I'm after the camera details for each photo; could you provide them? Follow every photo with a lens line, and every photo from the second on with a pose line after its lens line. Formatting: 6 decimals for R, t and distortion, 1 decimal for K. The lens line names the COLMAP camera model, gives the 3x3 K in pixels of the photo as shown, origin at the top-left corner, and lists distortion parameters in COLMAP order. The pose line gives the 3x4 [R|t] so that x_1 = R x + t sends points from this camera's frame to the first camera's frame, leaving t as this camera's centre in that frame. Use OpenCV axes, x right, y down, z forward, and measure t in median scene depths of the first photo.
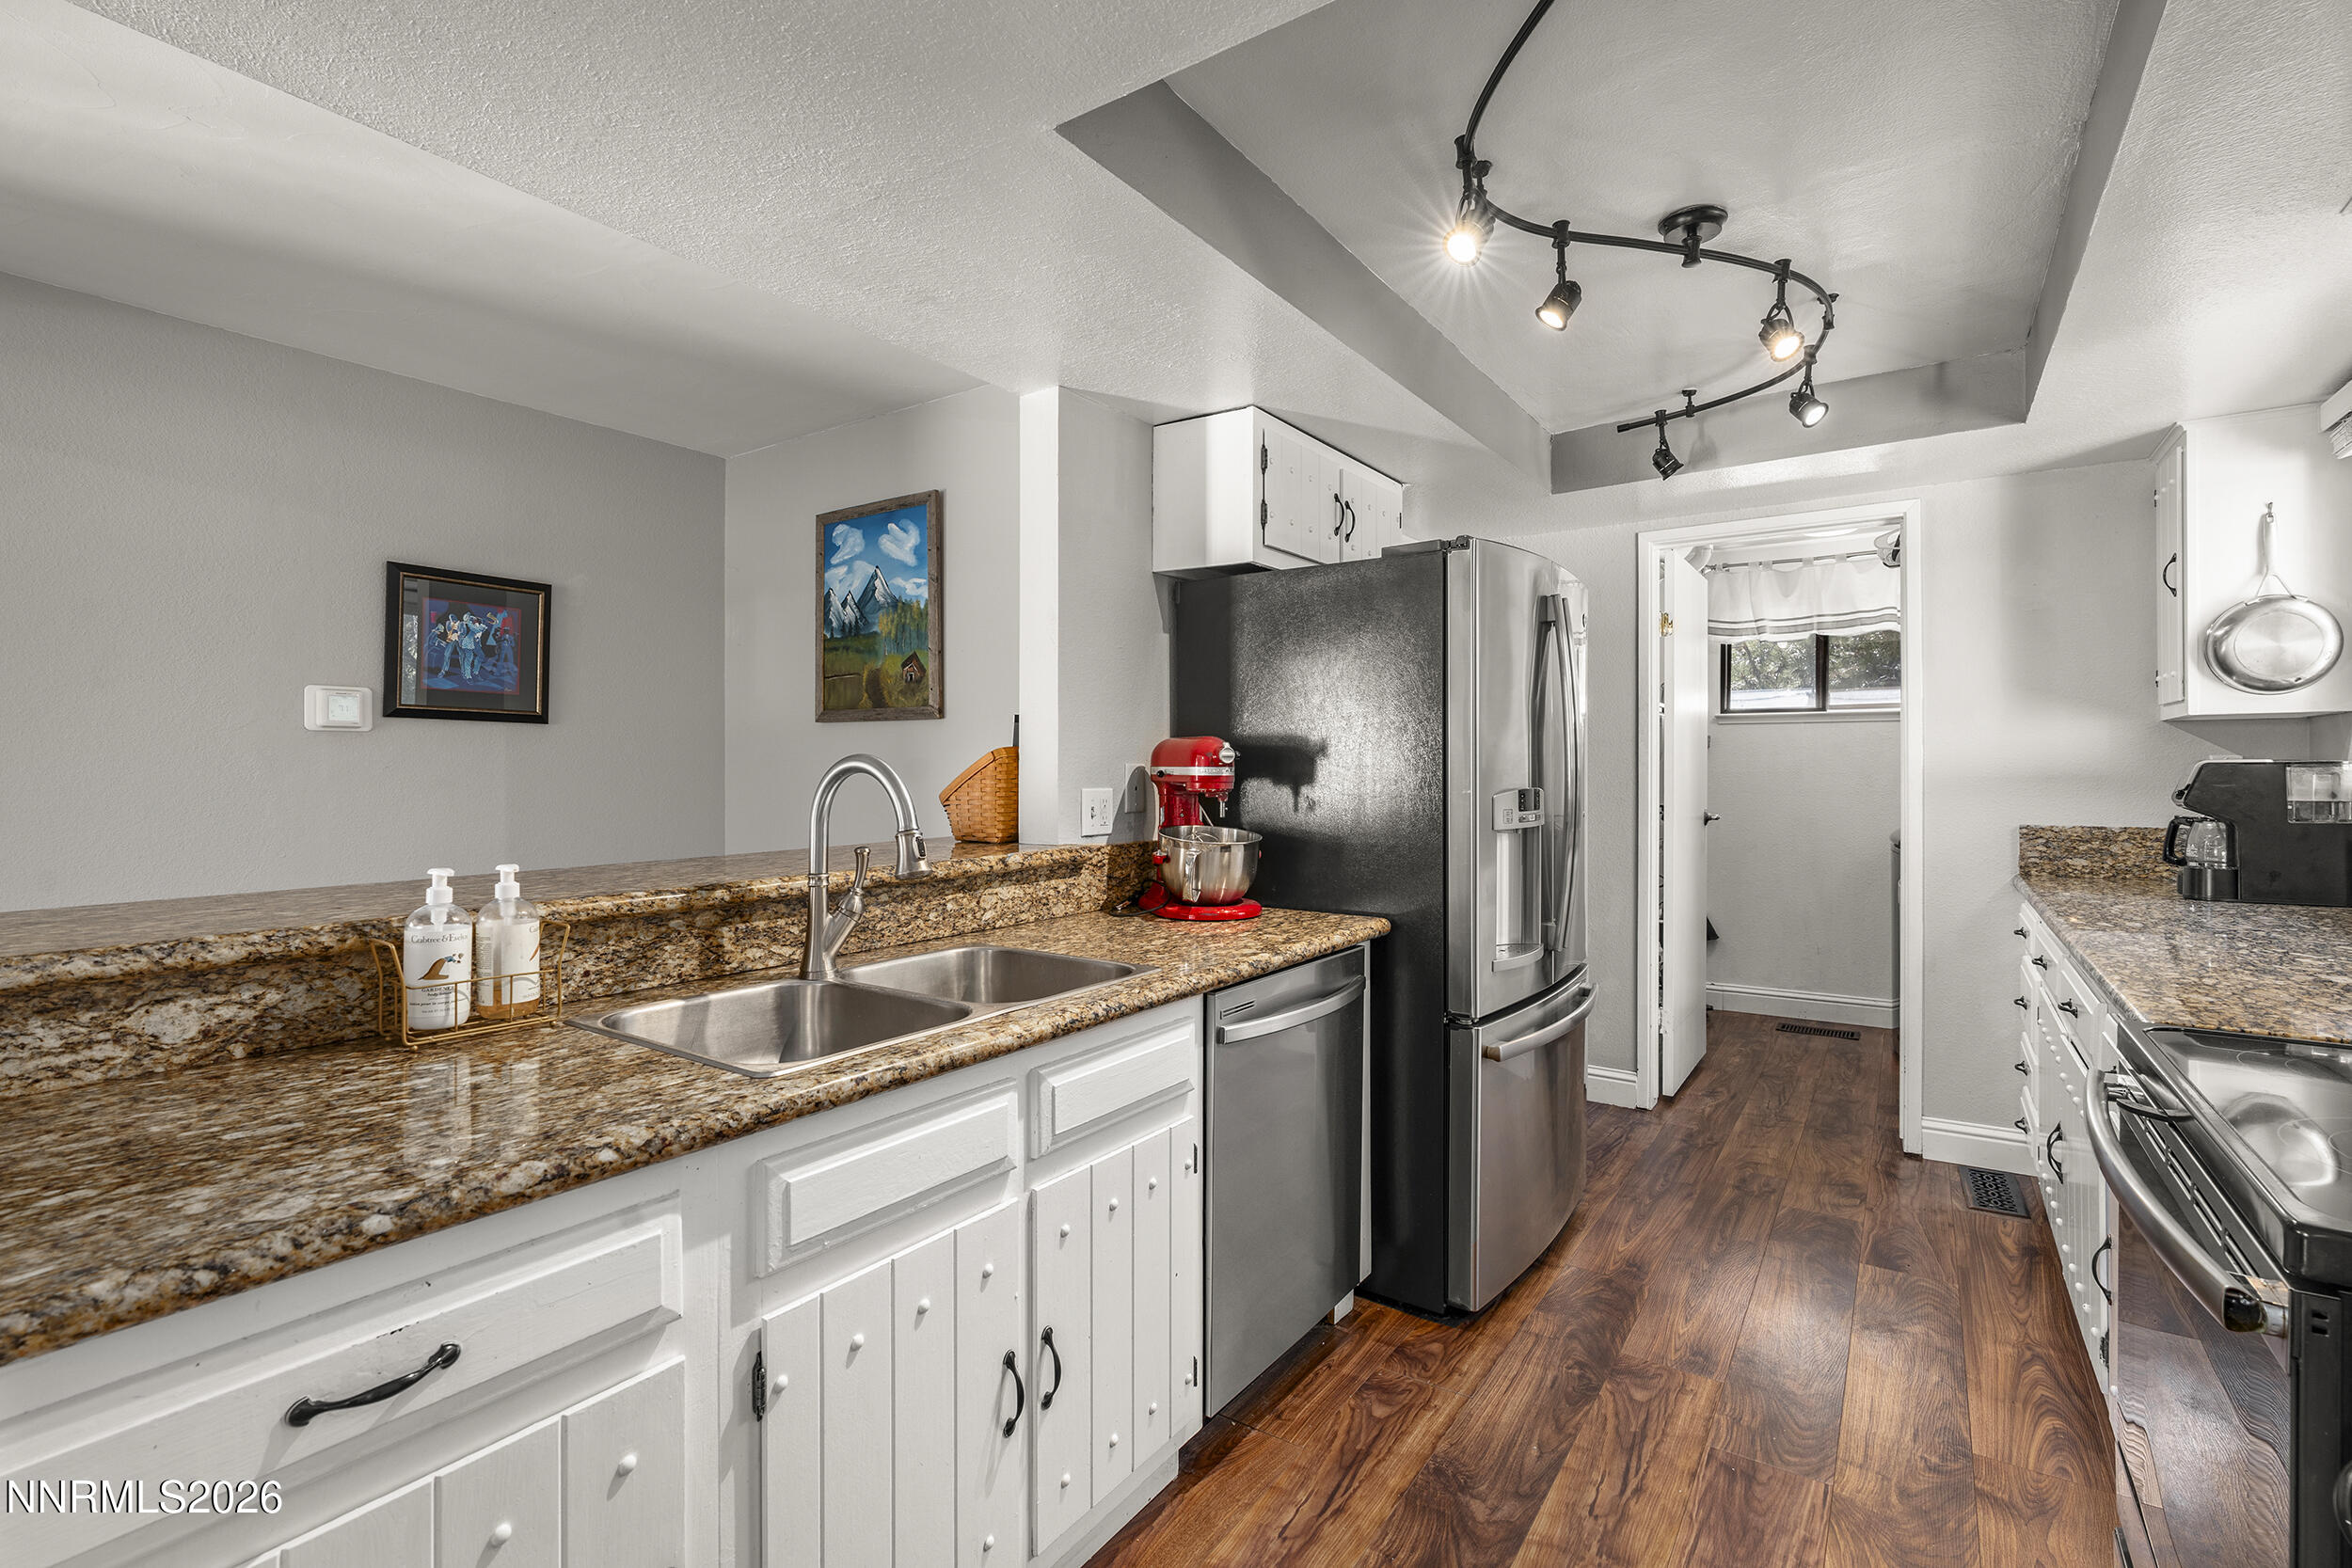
lens RADIAL K [[1077.7, 0, 1179.6], [0, 1077.7, 770.3], [0, 0, 1]] dist [-0.013206, 0.001087]
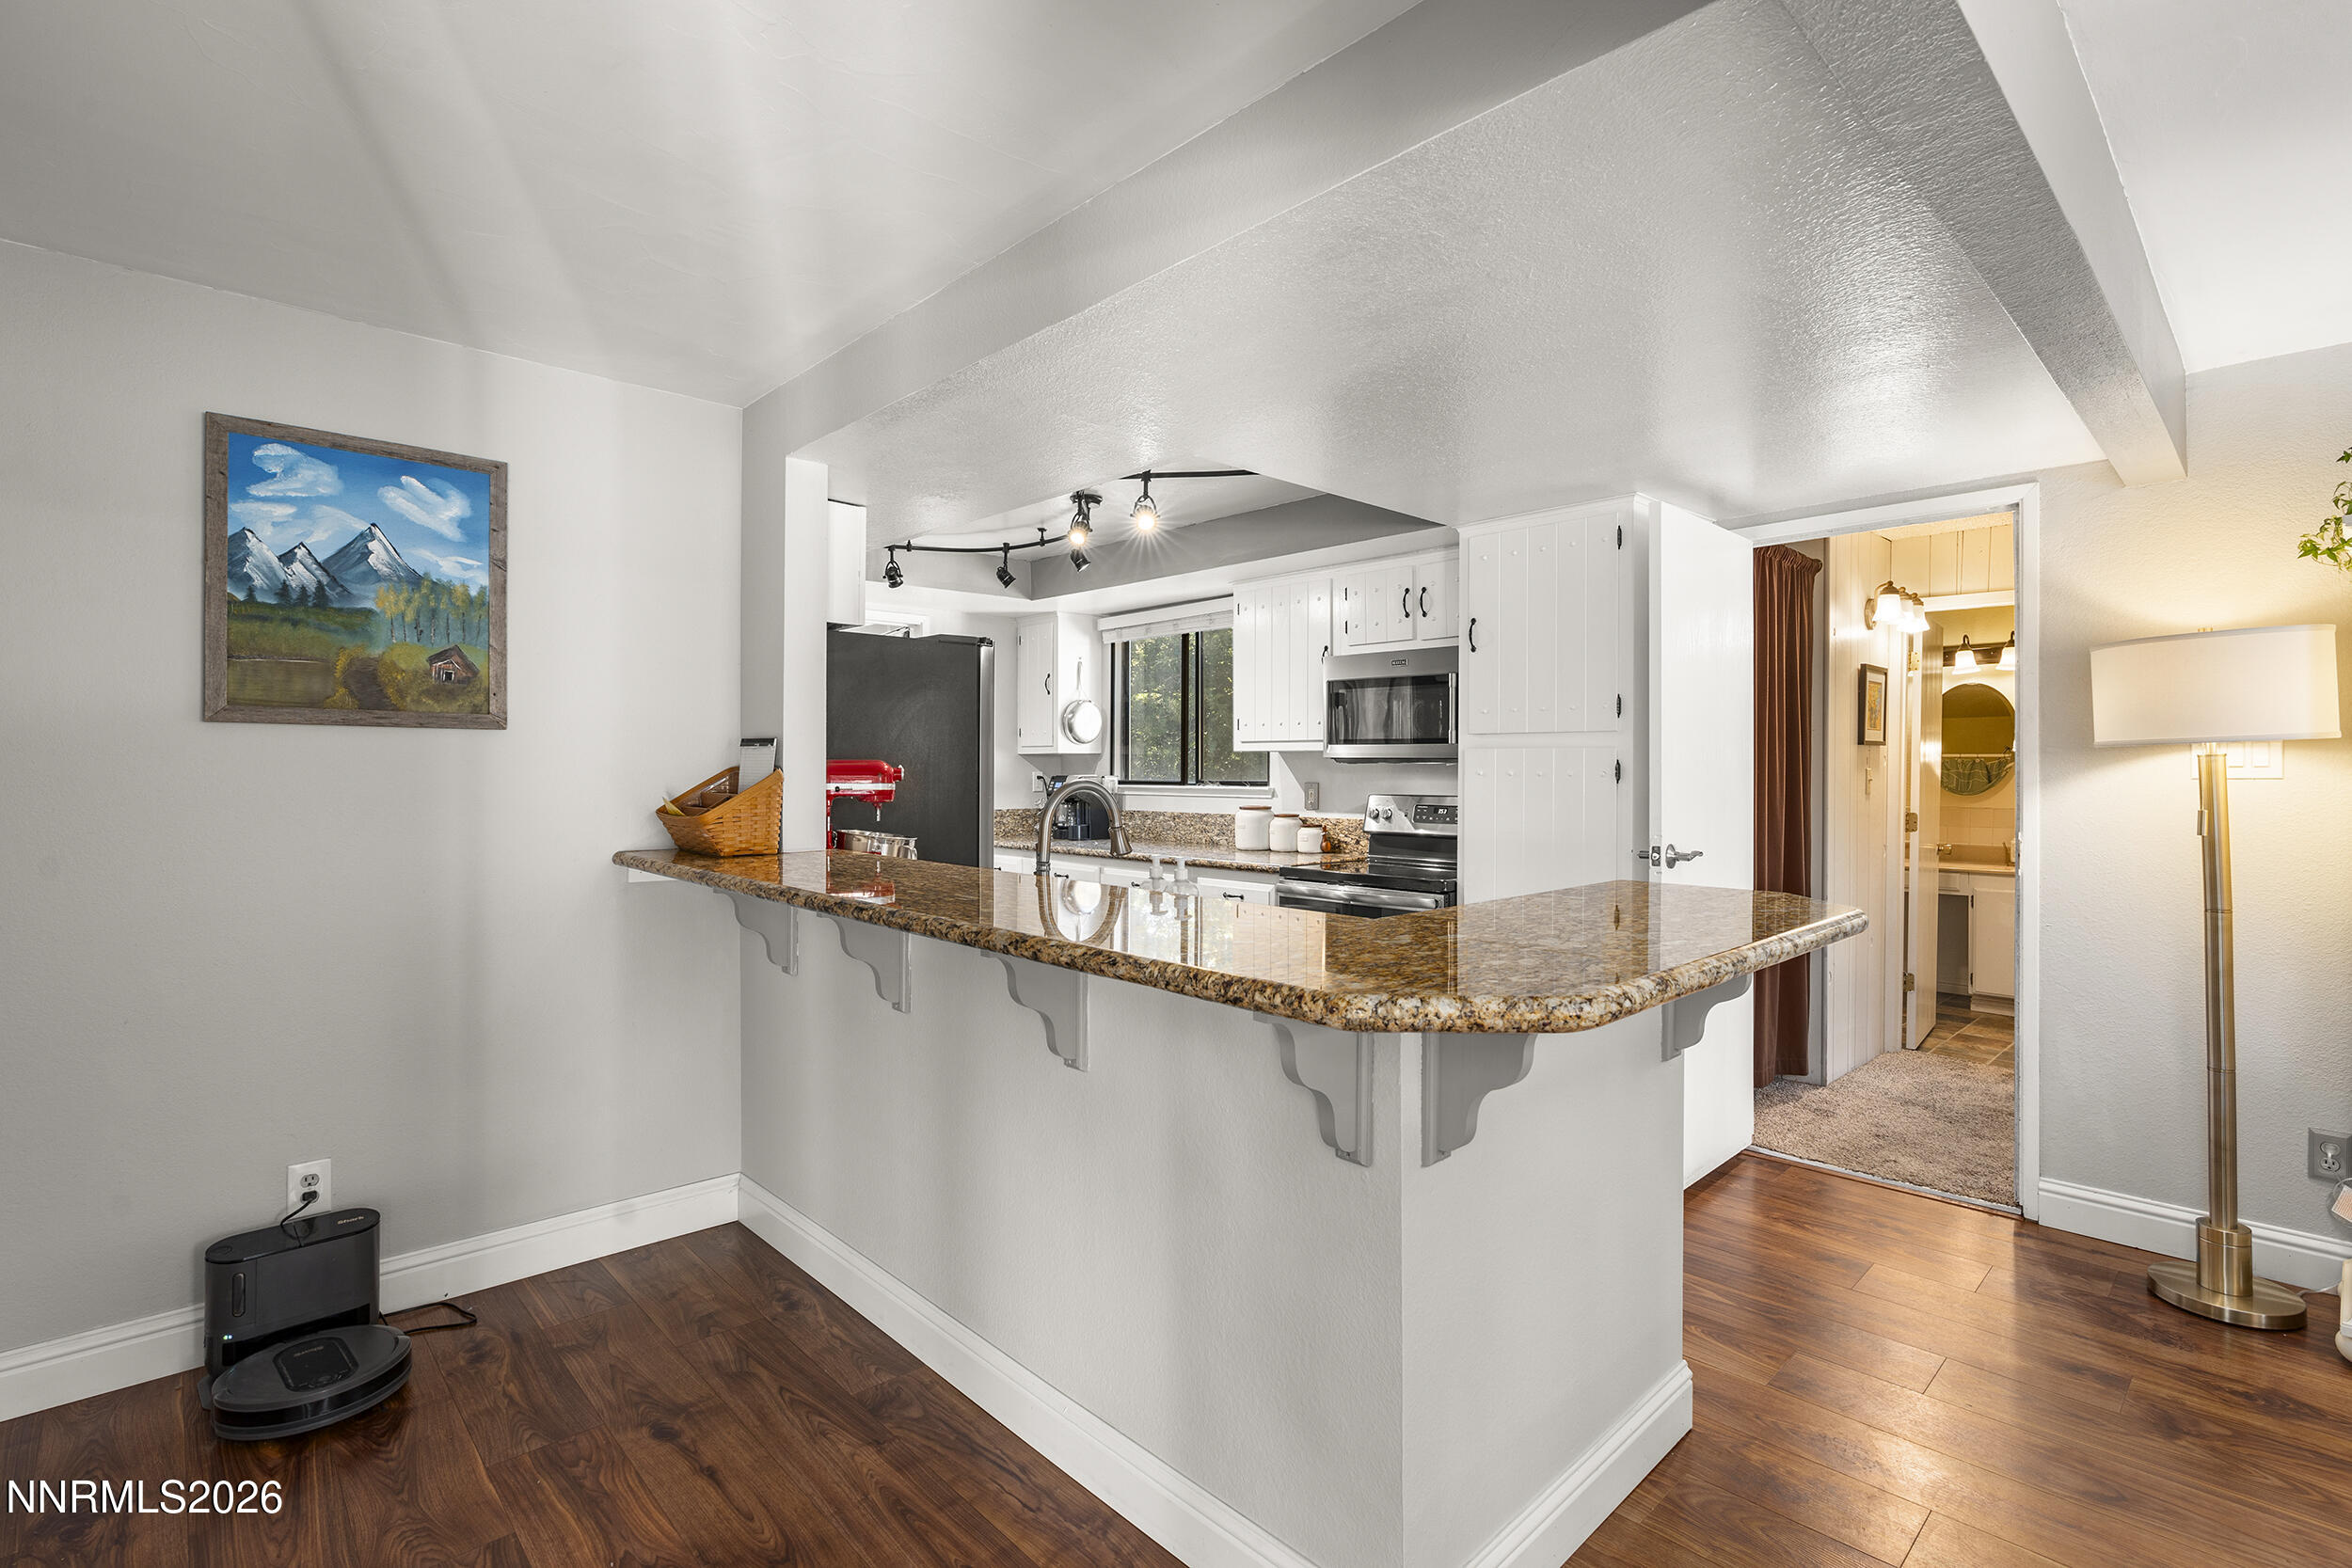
lens RADIAL K [[1077.7, 0, 1178.4], [0, 1077.7, 776.0], [0, 0, 1]] dist [-0.013206, 0.001087]
pose [[0.214738, -0.003085, 0.976667, -0.915722], [0.004039, 0.999989, 0.002271, -0.009789], [-0.976663, 0.003457, 0.214748, 0.282499]]
